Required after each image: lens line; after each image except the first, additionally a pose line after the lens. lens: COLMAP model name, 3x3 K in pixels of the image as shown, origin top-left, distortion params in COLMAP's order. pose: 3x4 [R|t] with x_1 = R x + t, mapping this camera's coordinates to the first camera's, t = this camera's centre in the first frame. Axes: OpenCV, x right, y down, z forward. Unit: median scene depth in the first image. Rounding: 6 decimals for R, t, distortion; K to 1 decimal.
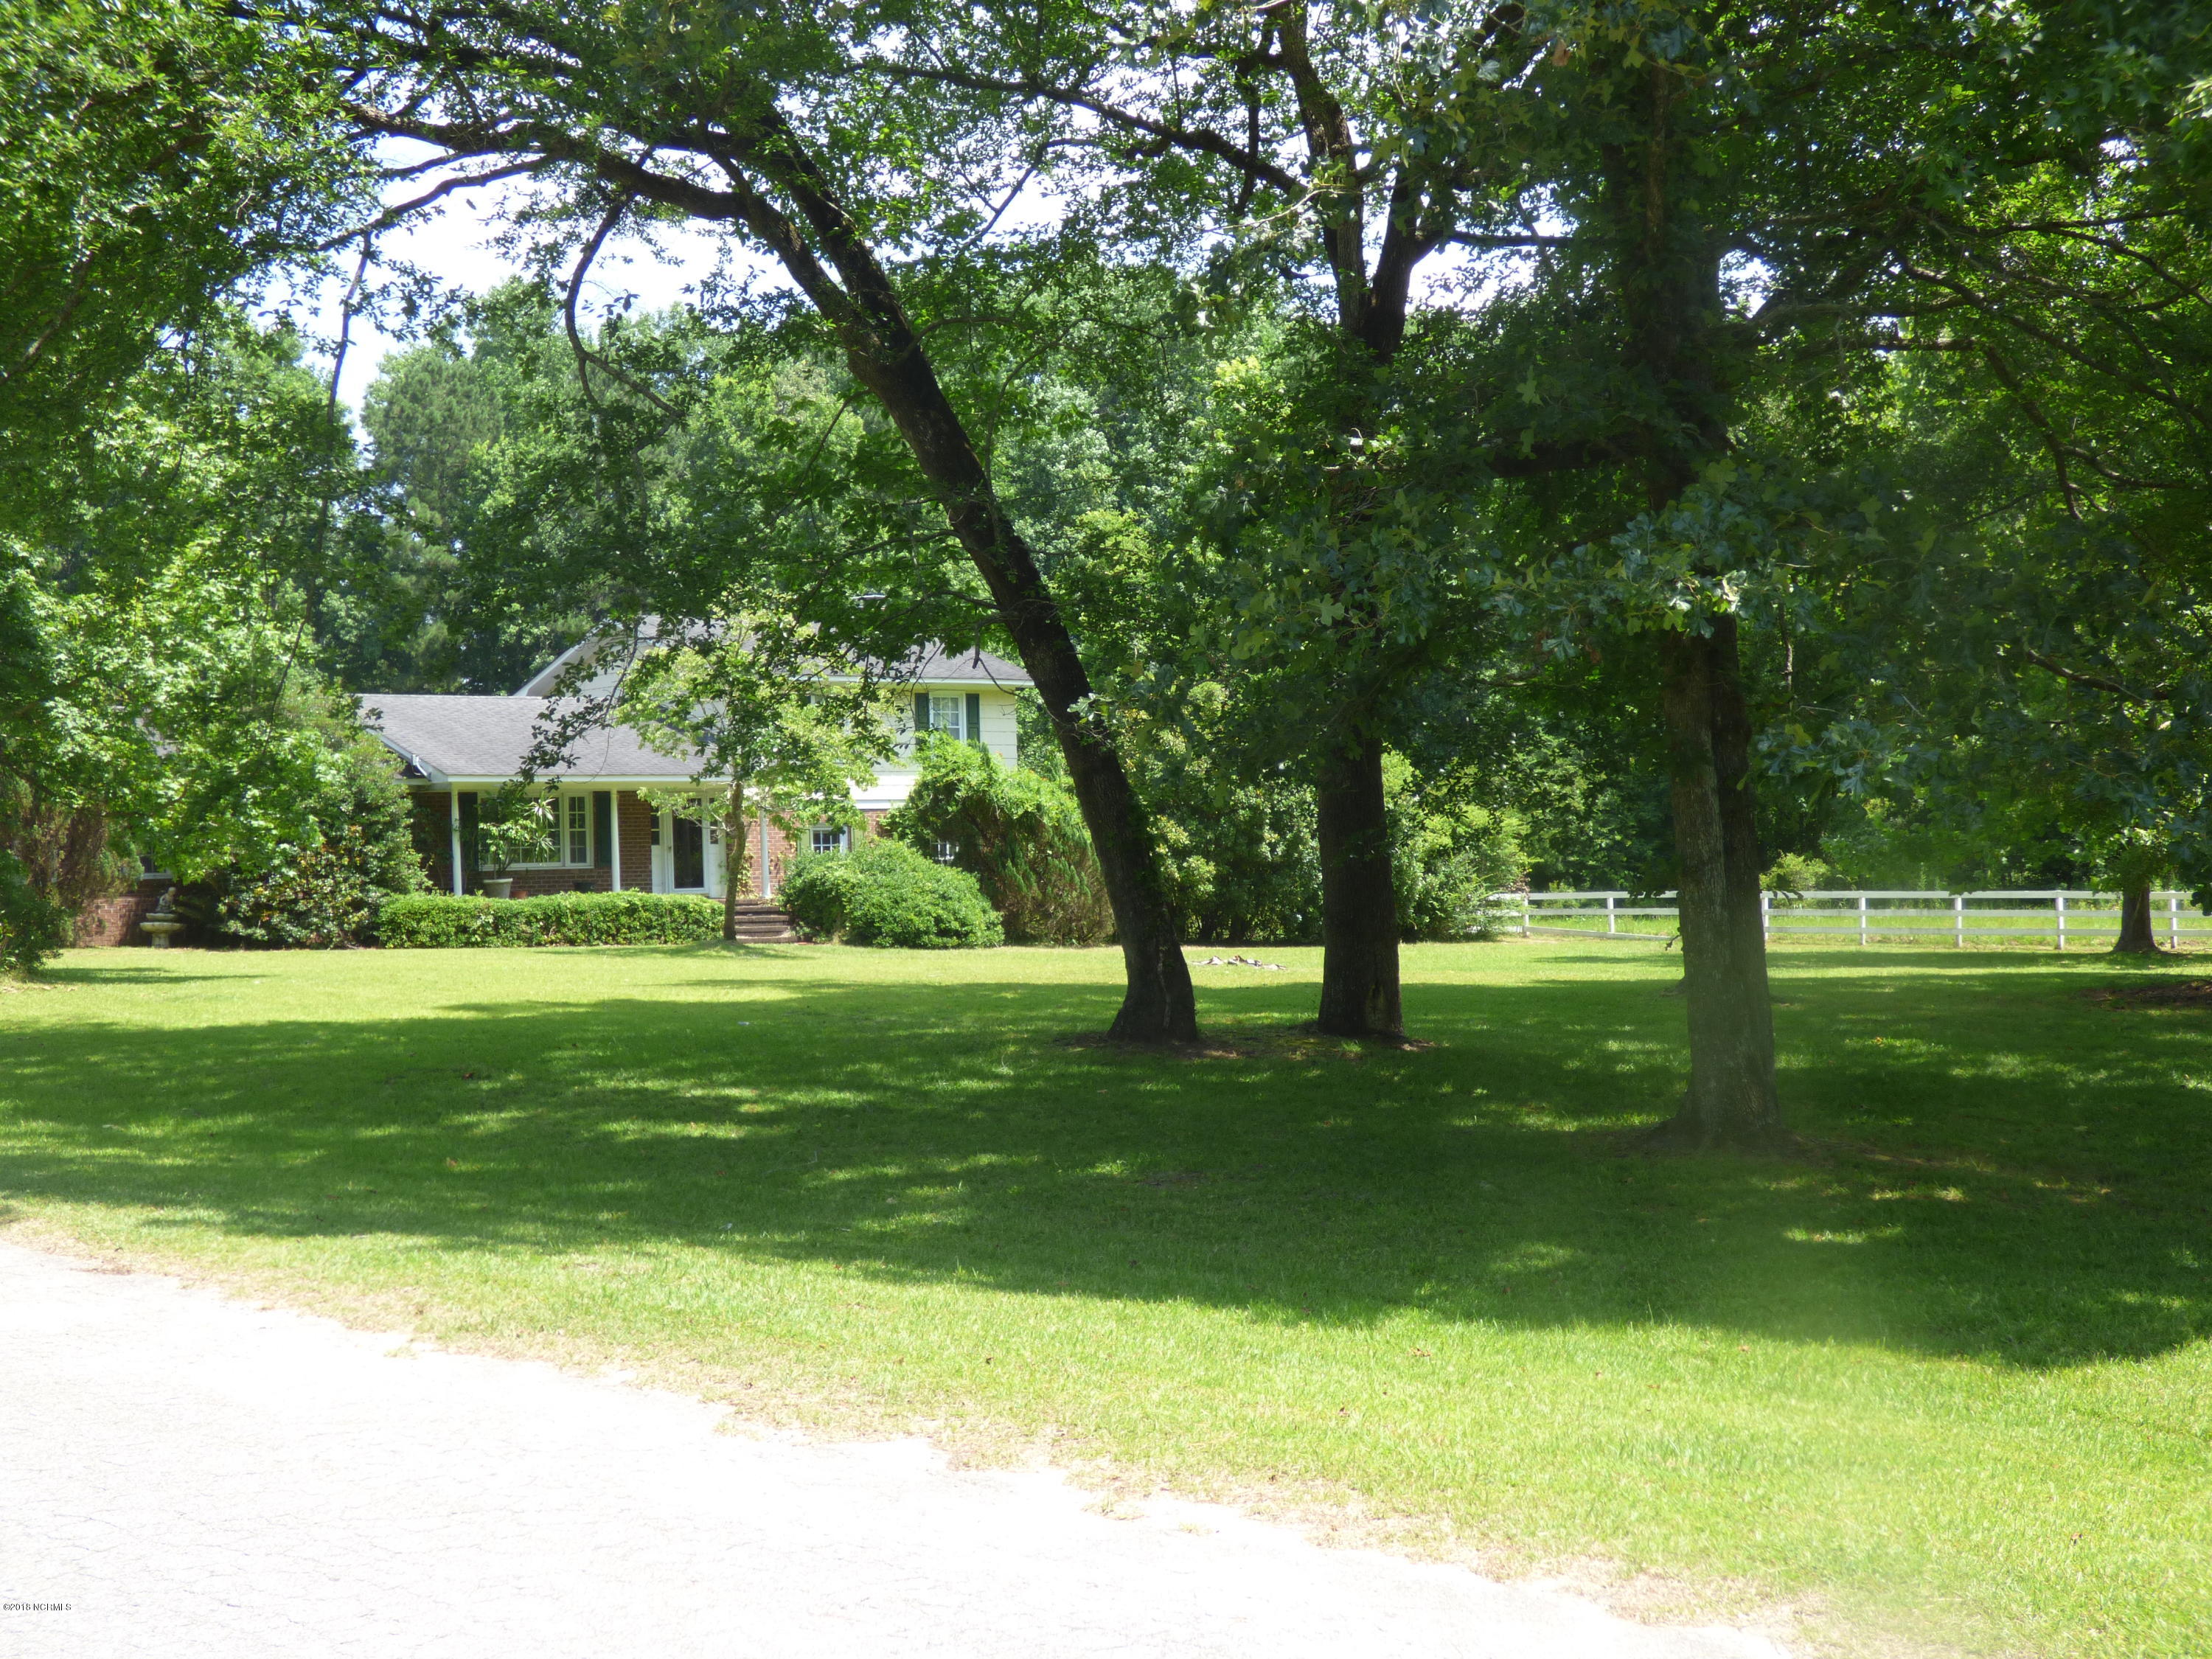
lens RADIAL K [[3136.2, 0, 1106.0], [0, 3136.2, 829.5], [0, 0, 1]] dist [-0.004132, -0.004466]
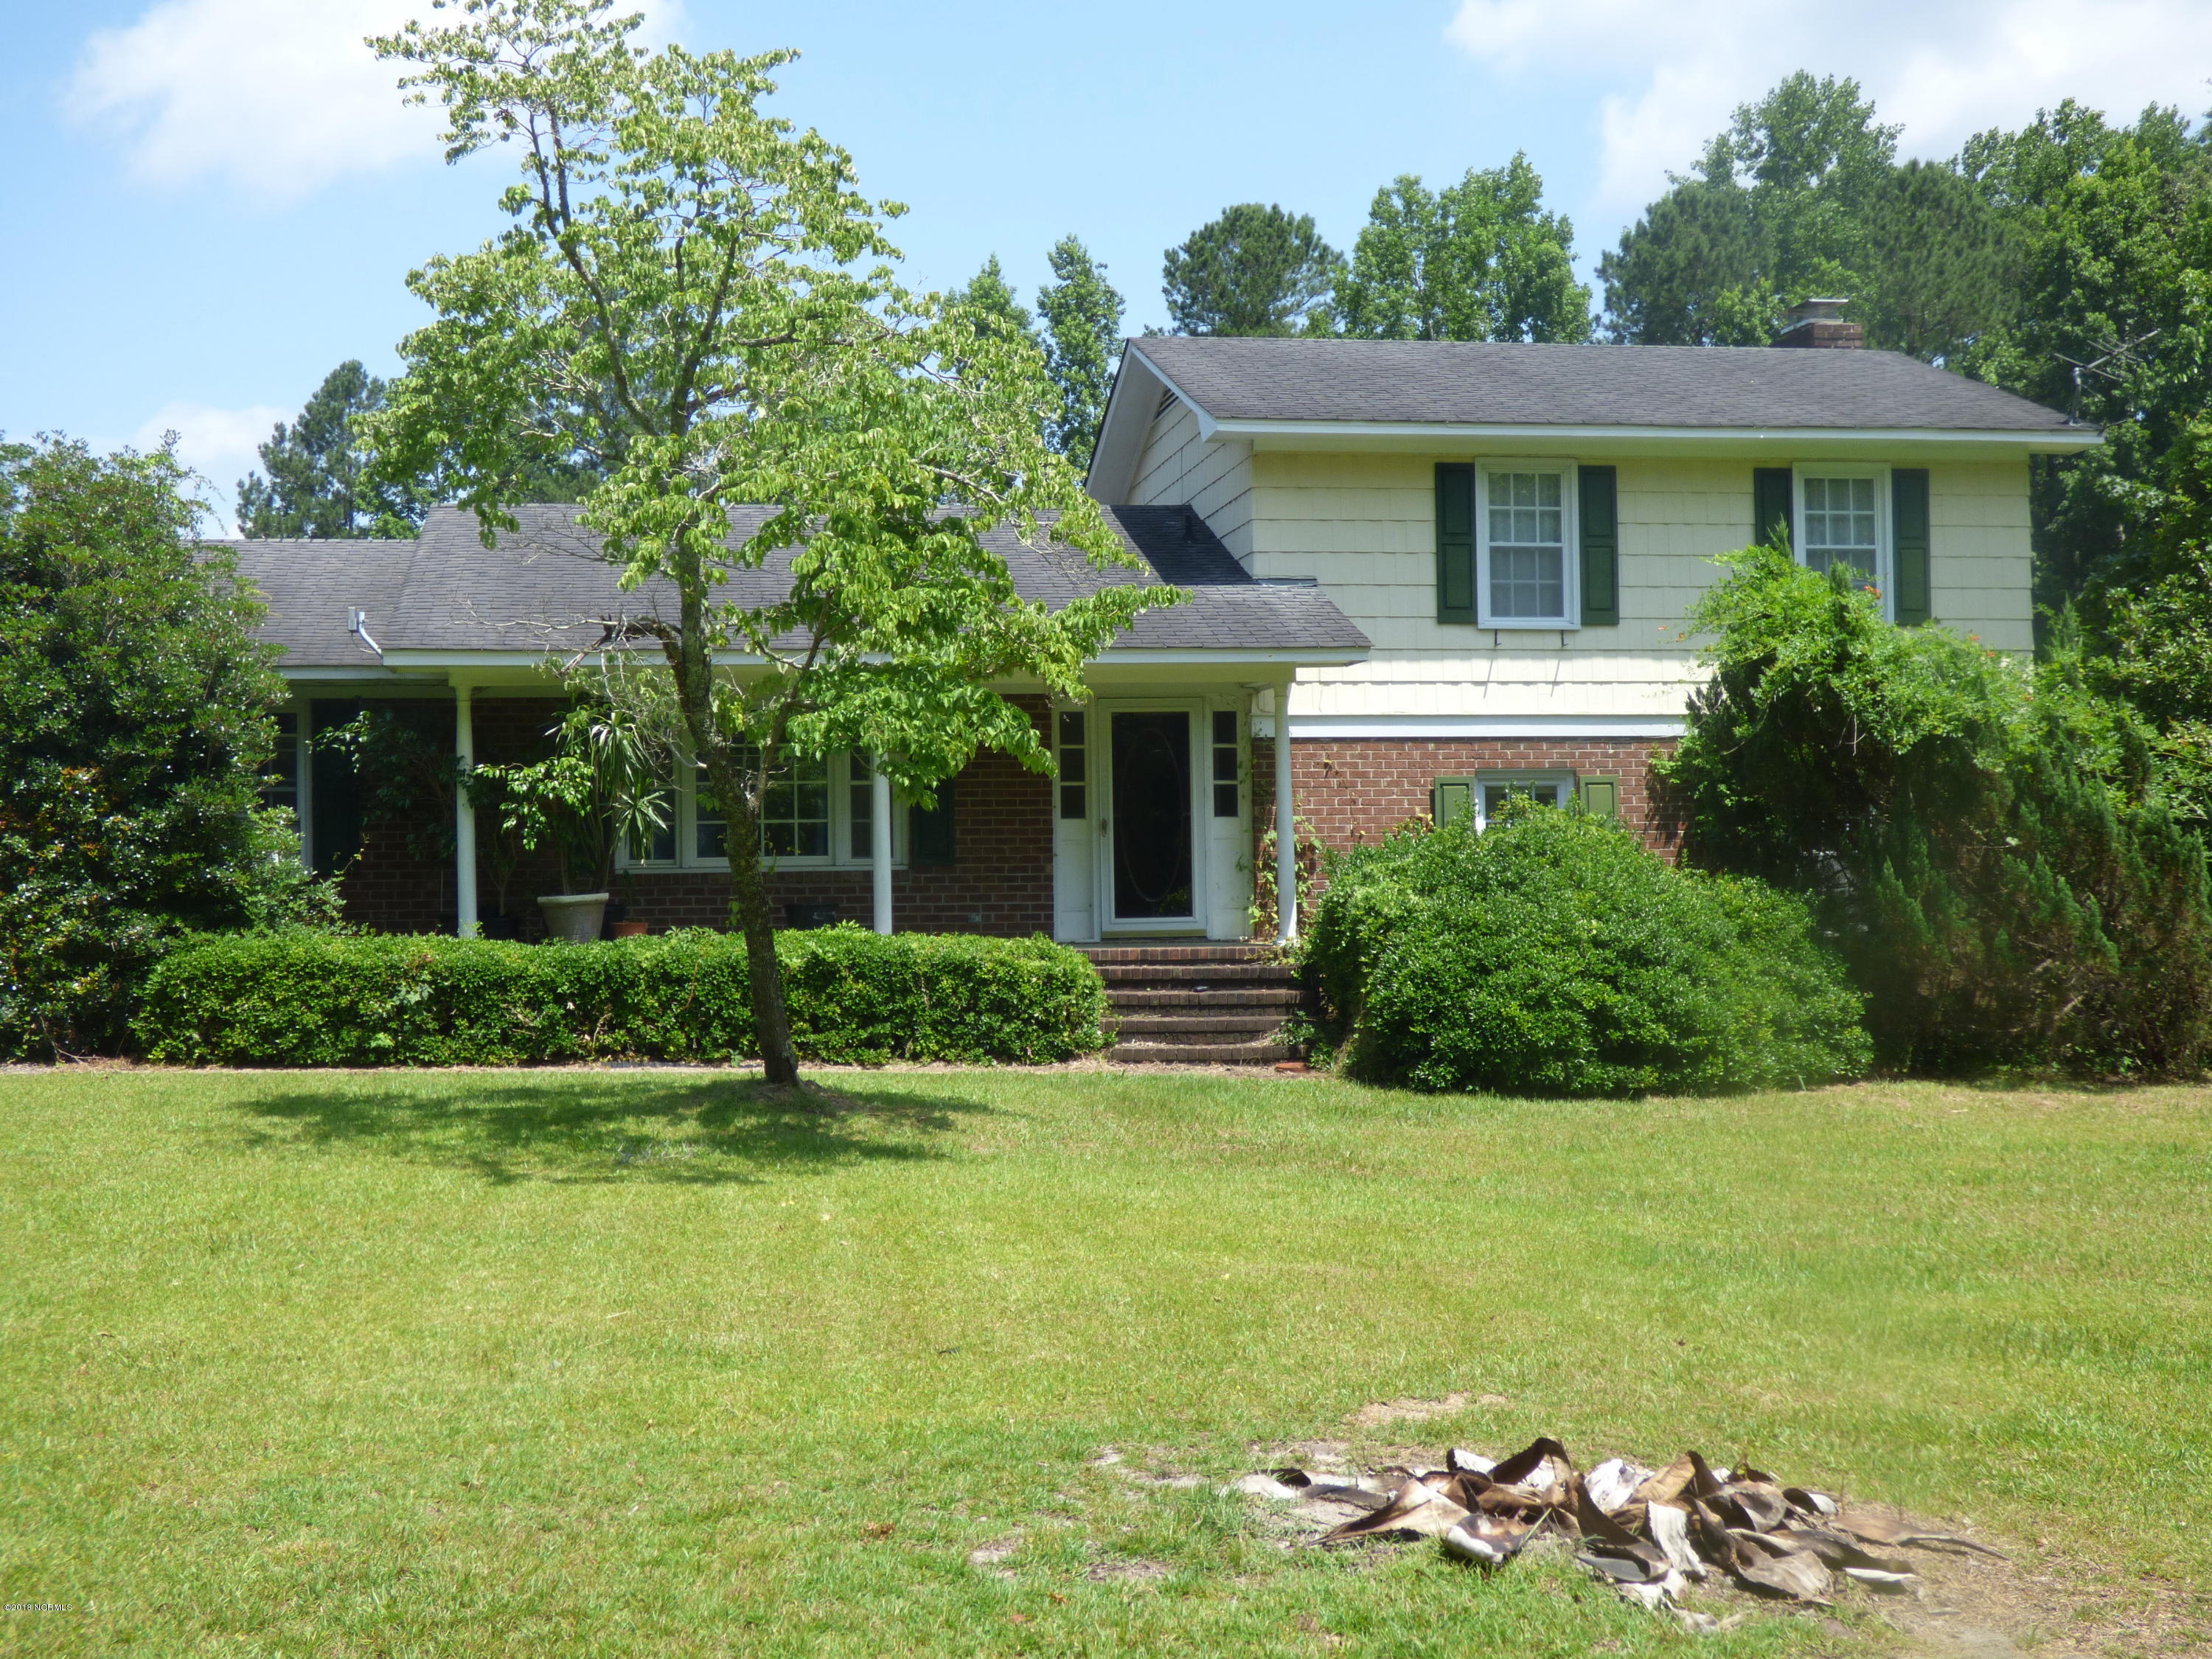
lens RADIAL K [[3136.2, 0, 1106.0], [0, 3136.2, 829.5], [0, 0, 1]] dist [-0.004132, -0.004466]
pose [[0.878480, 0.007063, -0.477727, 0.075686], [-0.003232, 0.999956, 0.008842, 0.002893], [0.477768, -0.006224, 0.878464, 0.651403]]
